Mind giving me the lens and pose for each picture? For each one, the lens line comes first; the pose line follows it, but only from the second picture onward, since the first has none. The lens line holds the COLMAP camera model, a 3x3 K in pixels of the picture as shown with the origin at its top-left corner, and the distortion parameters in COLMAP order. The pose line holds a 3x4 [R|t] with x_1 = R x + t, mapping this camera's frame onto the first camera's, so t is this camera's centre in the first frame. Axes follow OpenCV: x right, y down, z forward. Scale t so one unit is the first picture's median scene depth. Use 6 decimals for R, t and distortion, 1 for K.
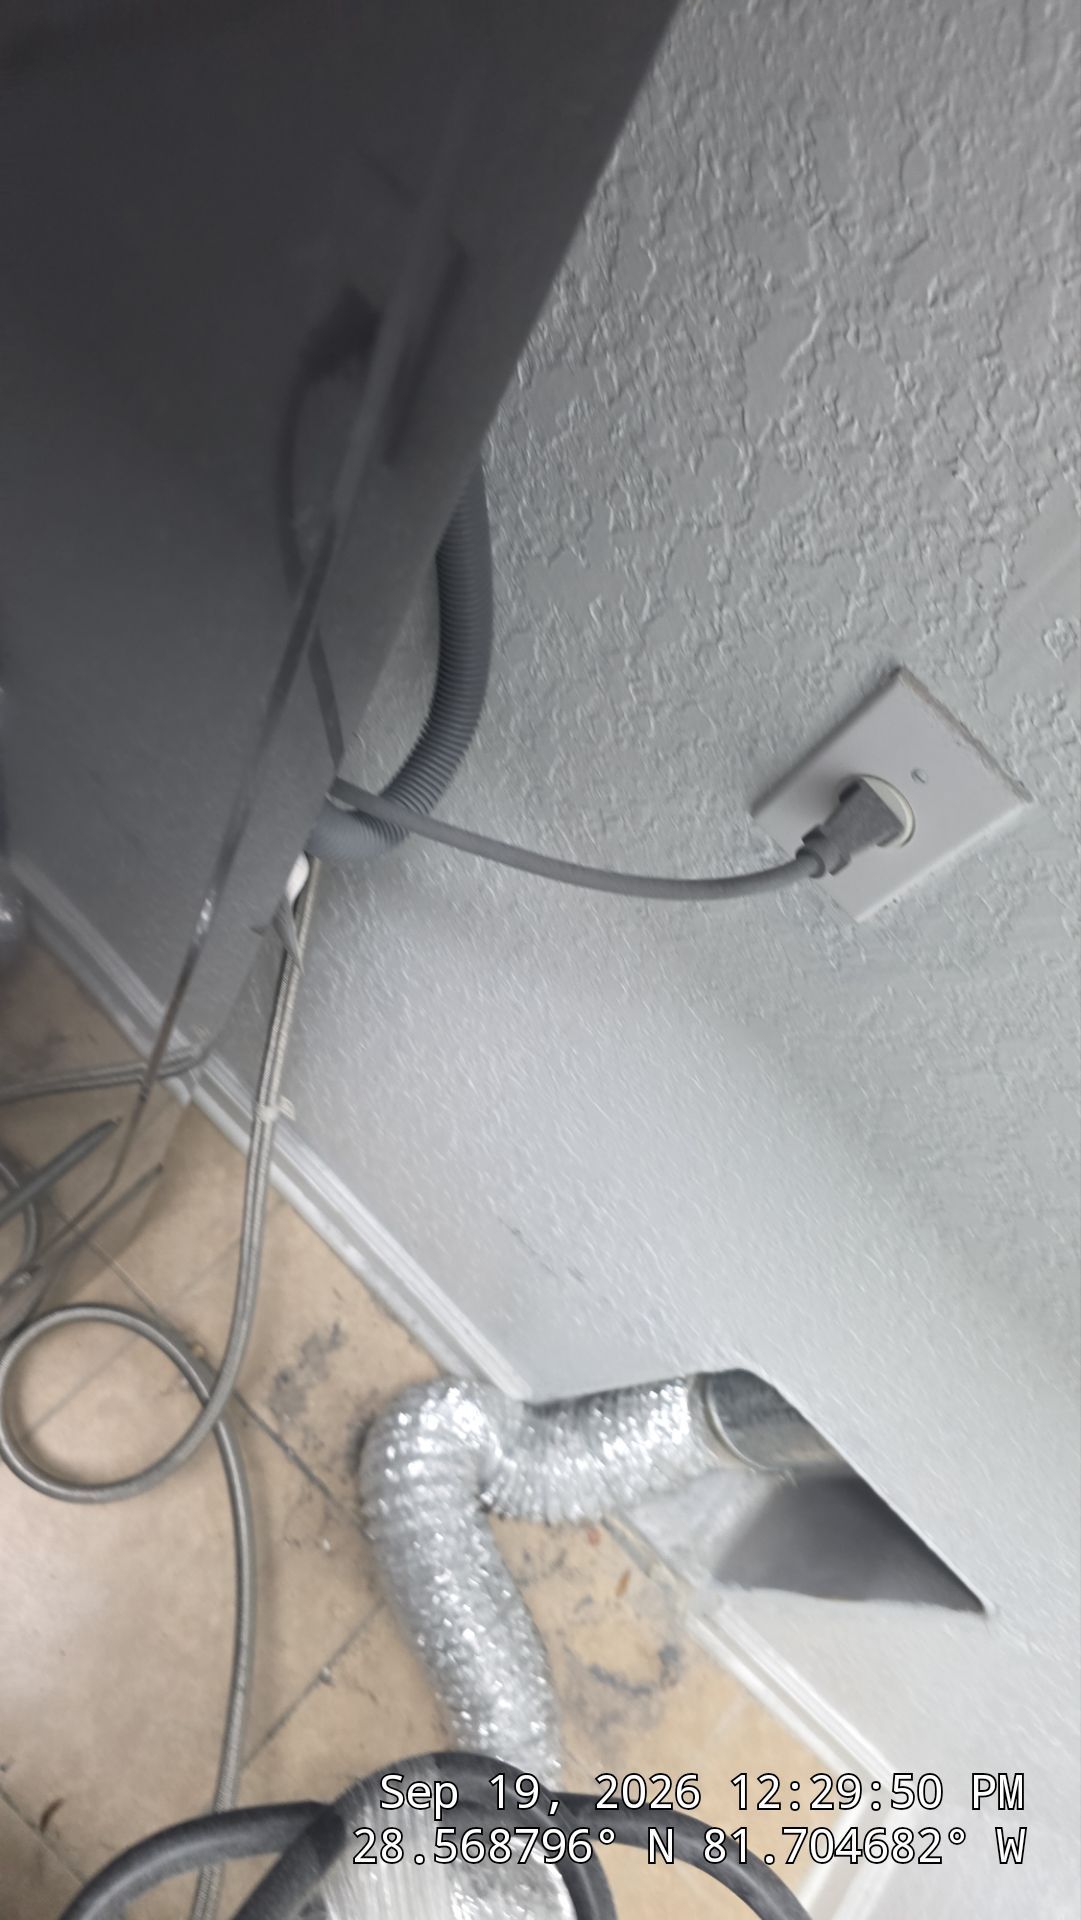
lens RADIAL K [[1307.4, 0, 545.6], [0, 1307.4, 958.9], [0, 0, 1]] dist [0.027493, -0.053044]
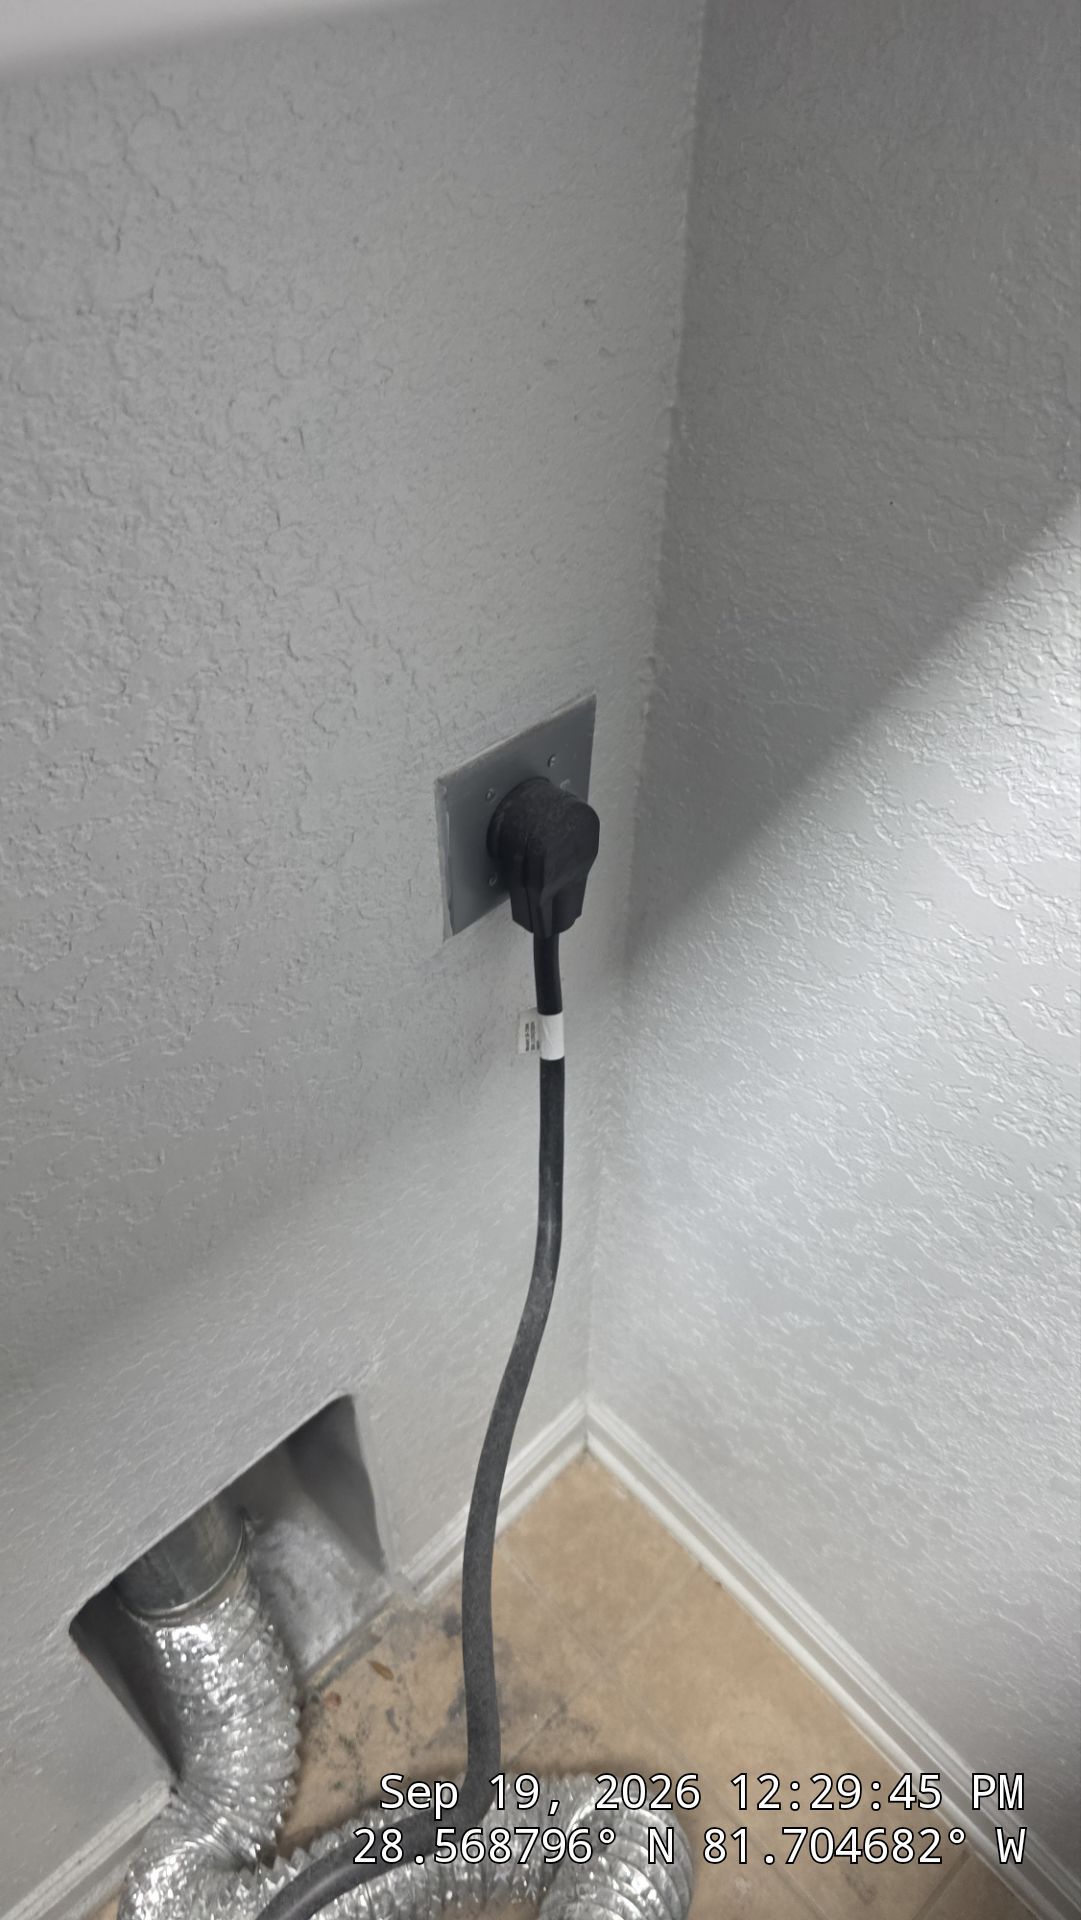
lens RADIAL K [[1307.4, 0, 545.6], [0, 1307.4, 958.9], [0, 0, 1]] dist [0.027493, -0.053044]
pose [[0.082202, -0.914292, 0.396626, 0.184969], [0.916753, 0.225467, 0.329741, 0.154369], [-0.390906, 0.336503, 0.856714, -0.091455]]
